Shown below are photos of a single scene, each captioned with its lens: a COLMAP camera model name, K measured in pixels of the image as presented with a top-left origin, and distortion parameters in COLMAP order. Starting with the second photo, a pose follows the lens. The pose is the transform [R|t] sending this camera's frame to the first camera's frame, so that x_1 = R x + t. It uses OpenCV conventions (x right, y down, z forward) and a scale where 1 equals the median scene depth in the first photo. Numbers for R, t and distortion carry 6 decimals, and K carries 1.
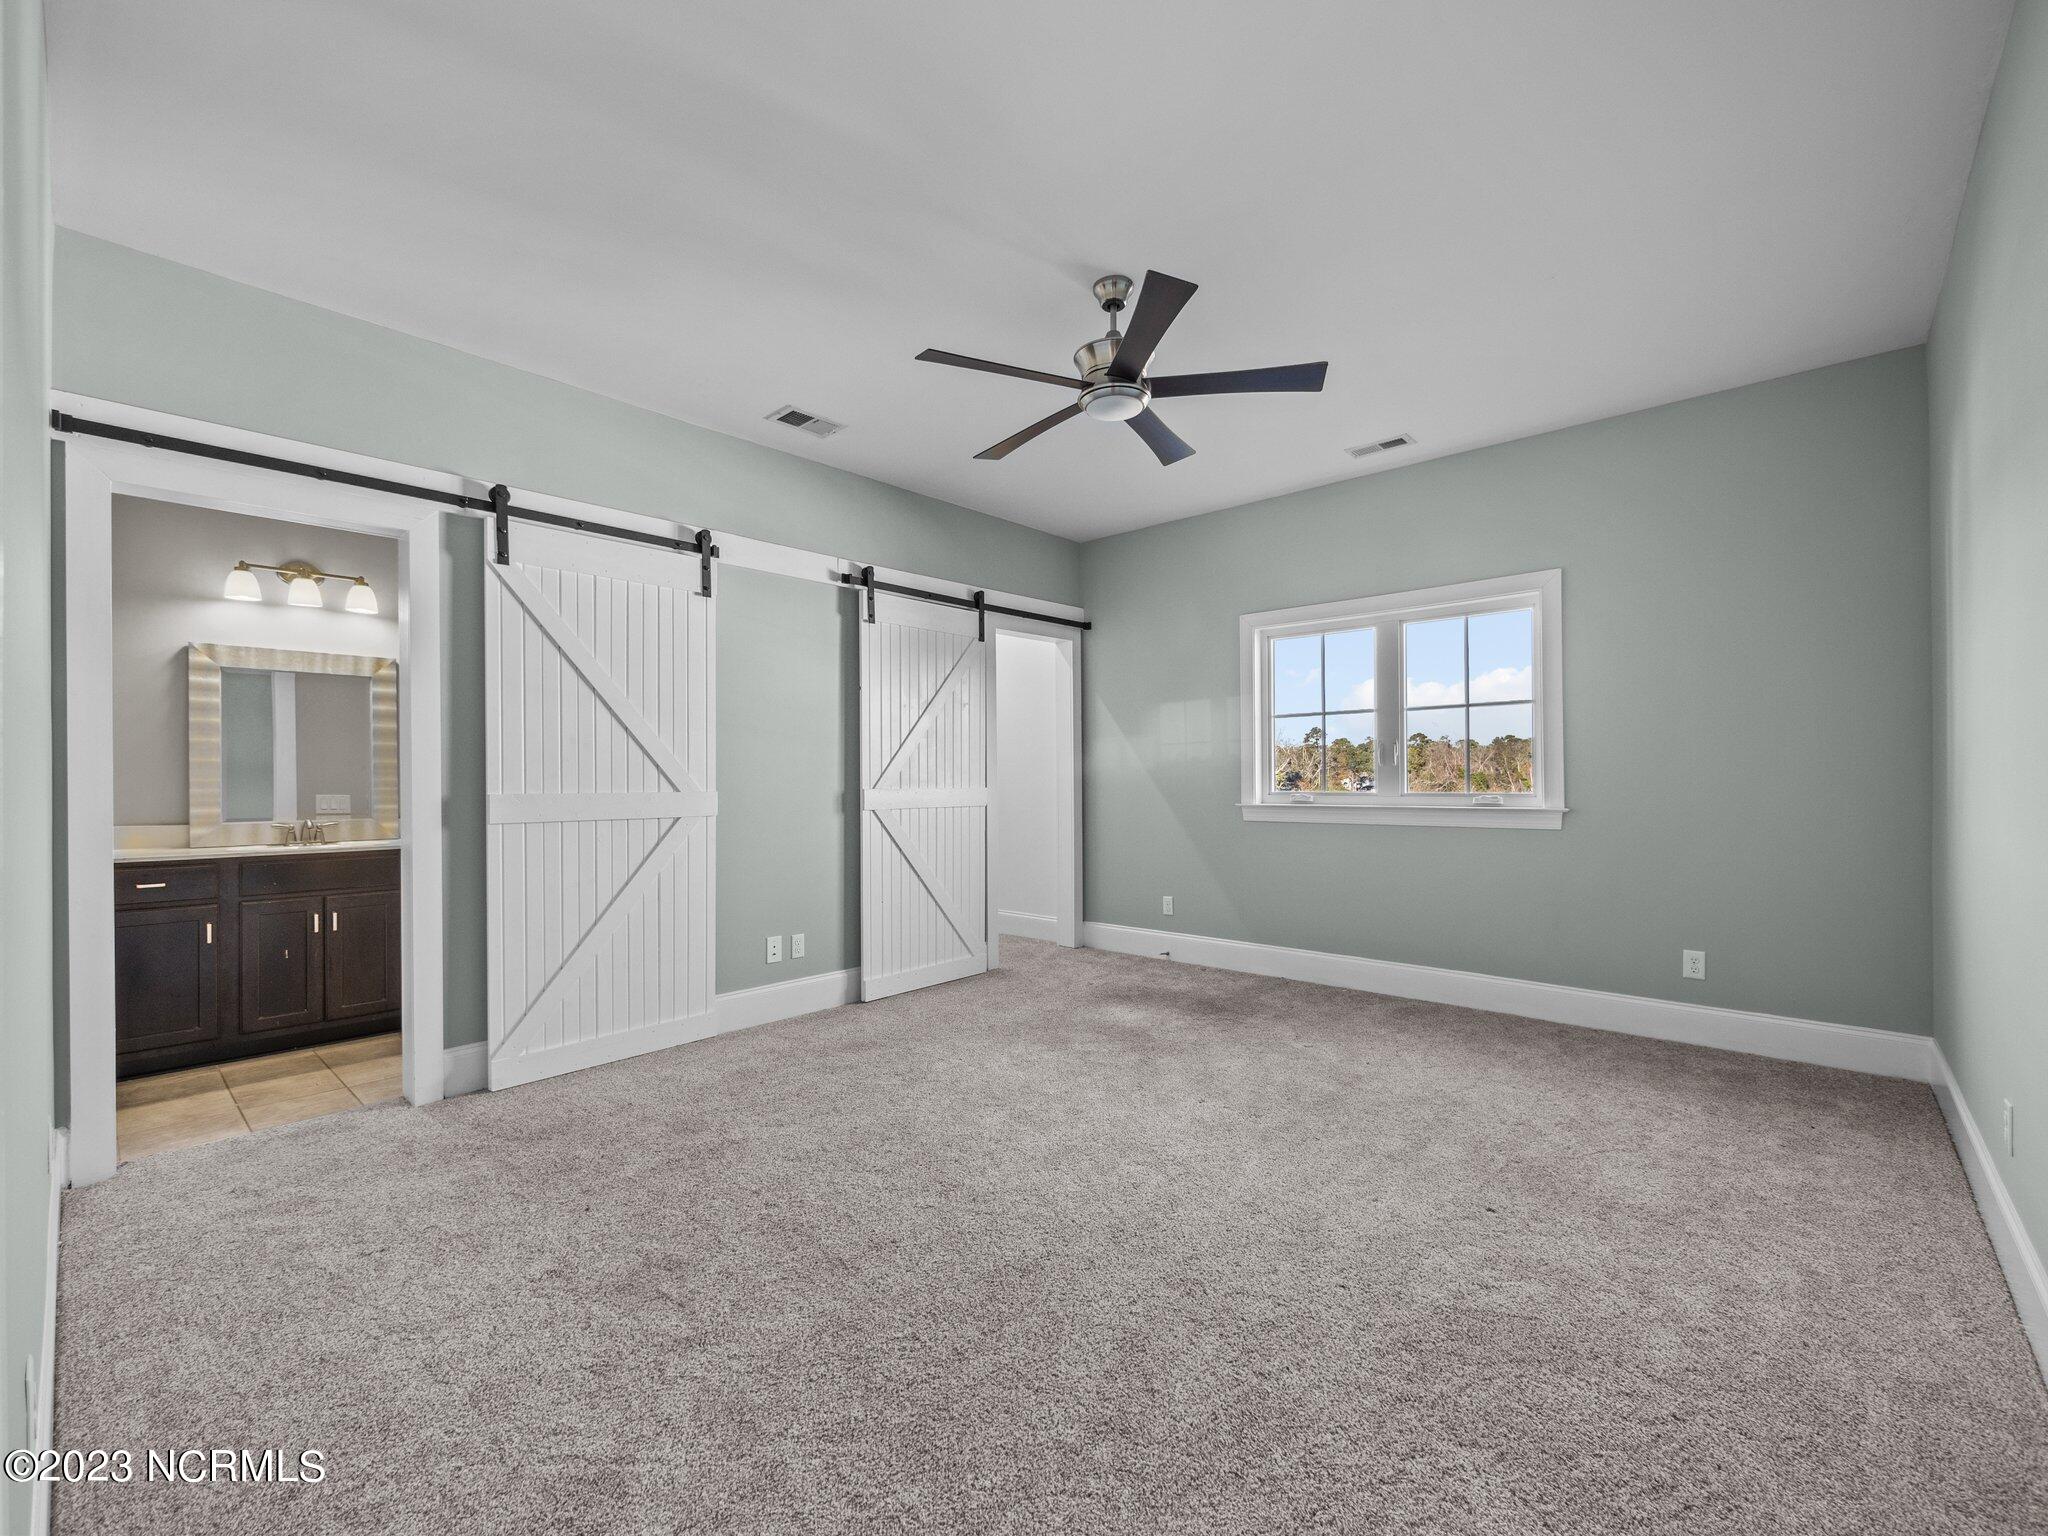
lens RADIAL K [[865.6, 0, 1027.9], [0, 865.6, 775.0], [0, 0, 1]] dist [-0.000313, 0.000222]
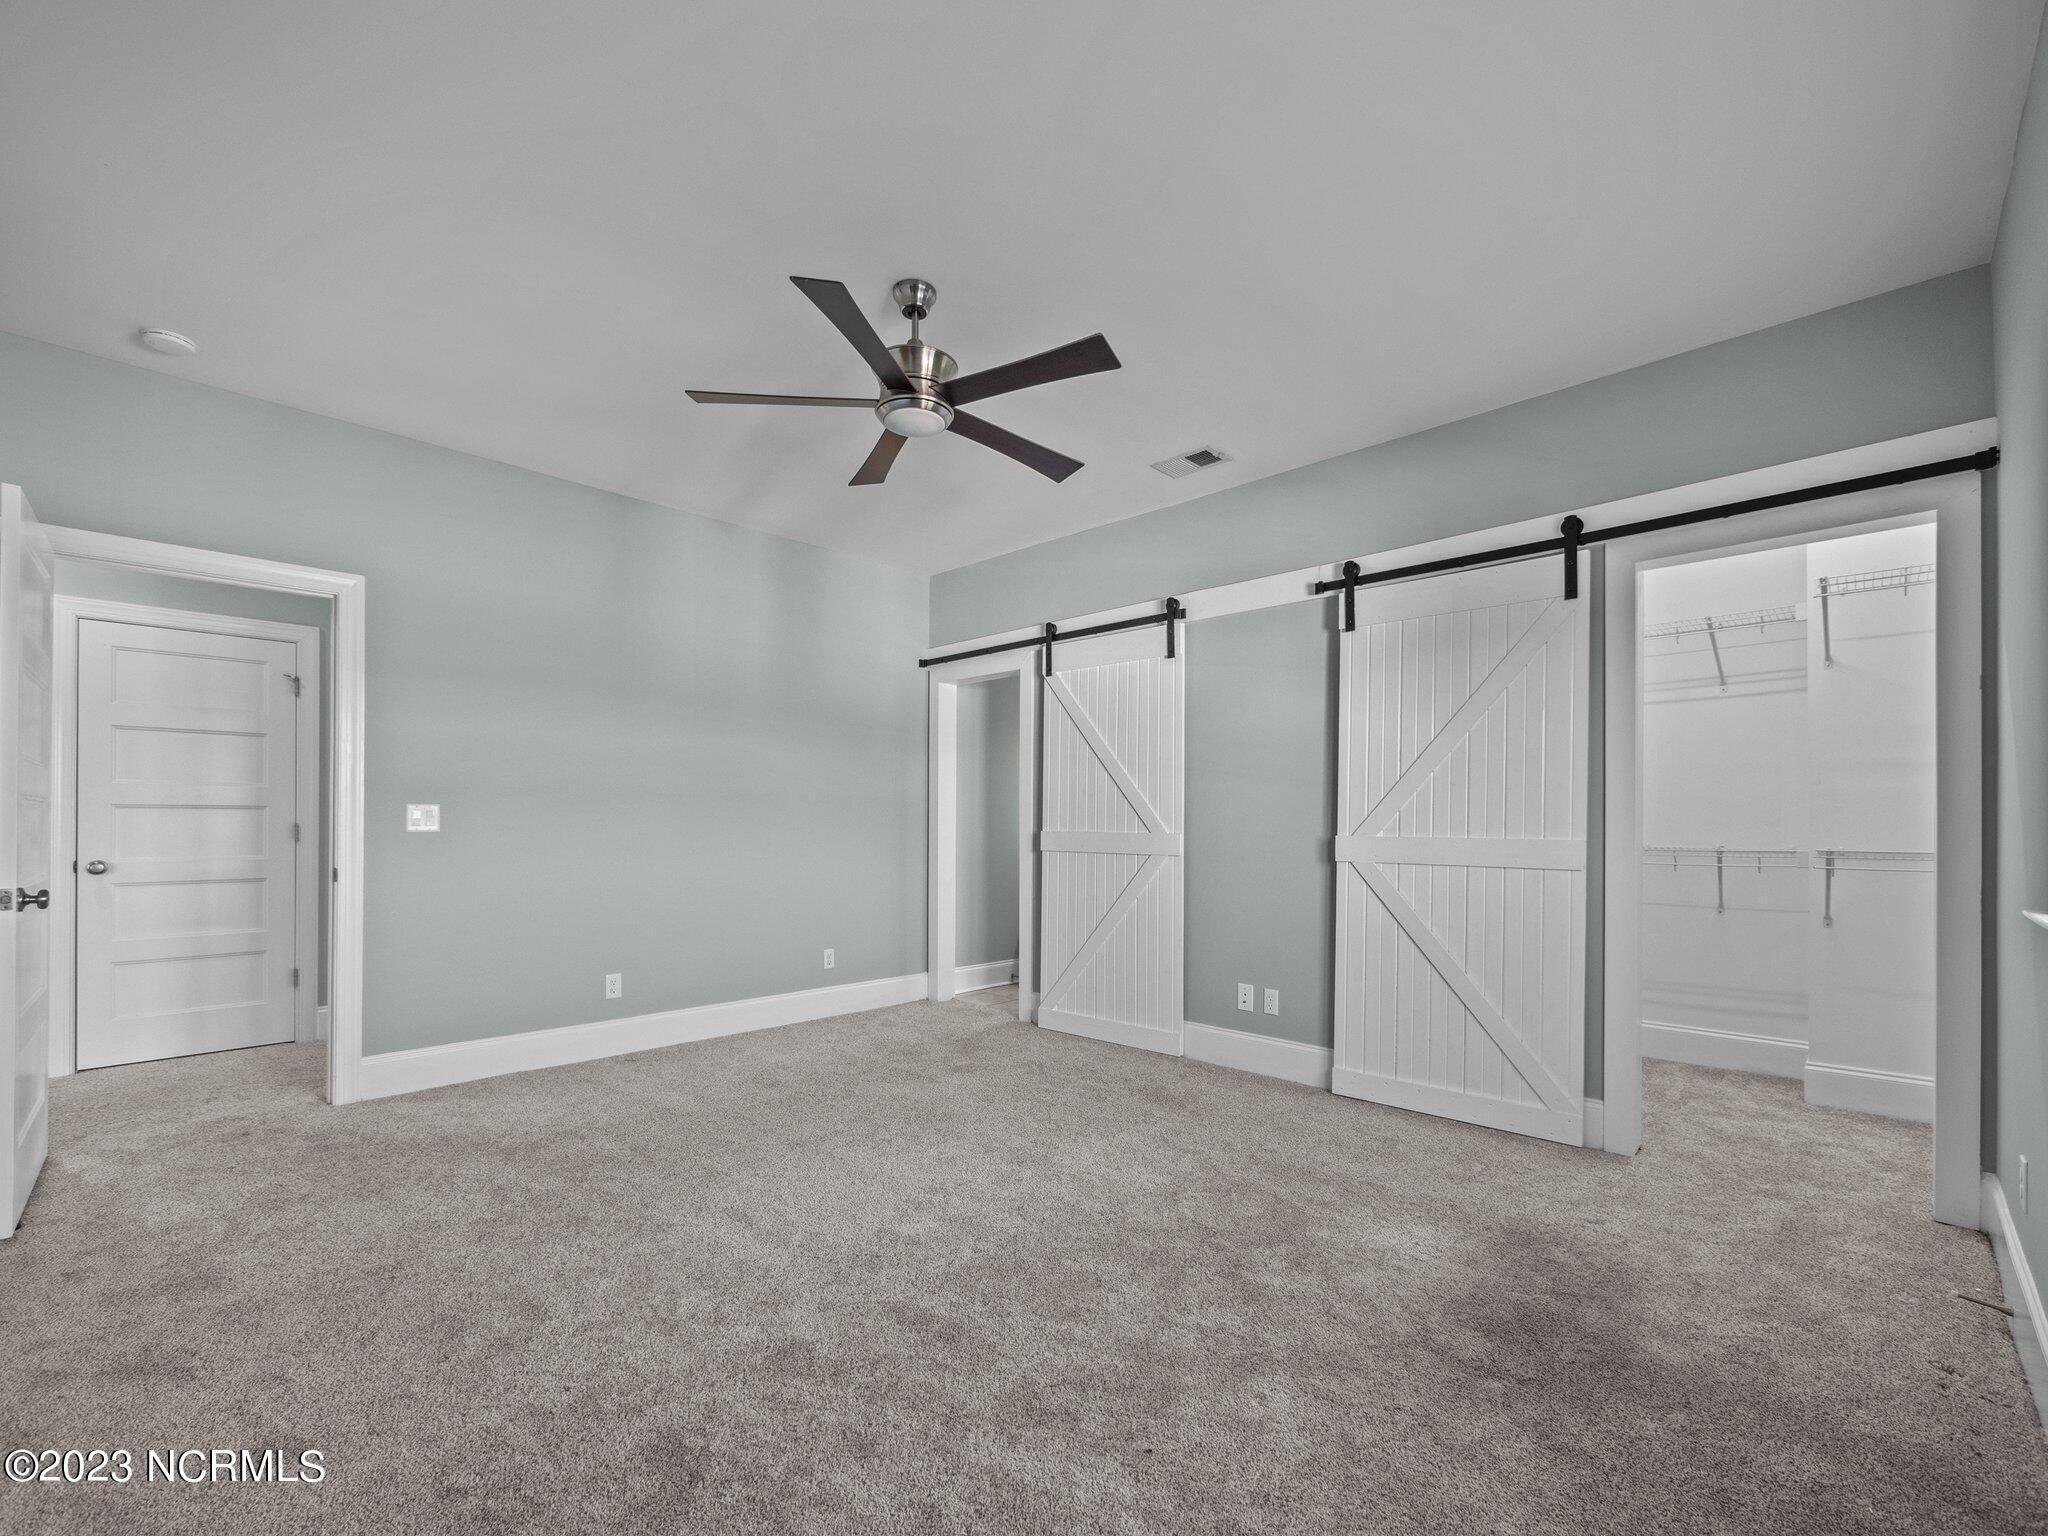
lens RADIAL K [[872.0, 0, 1027.0], [0, 872.0, 821.7], [0, 0, 1]] dist [-0.000142, -0.000168]
pose [[-0.020915, 0.006250, -0.999762, 0.676877], [-0.000152, 0.999980, 0.006255, -0.002545], [0.999781, 0.000283, -0.020914, 0.755640]]
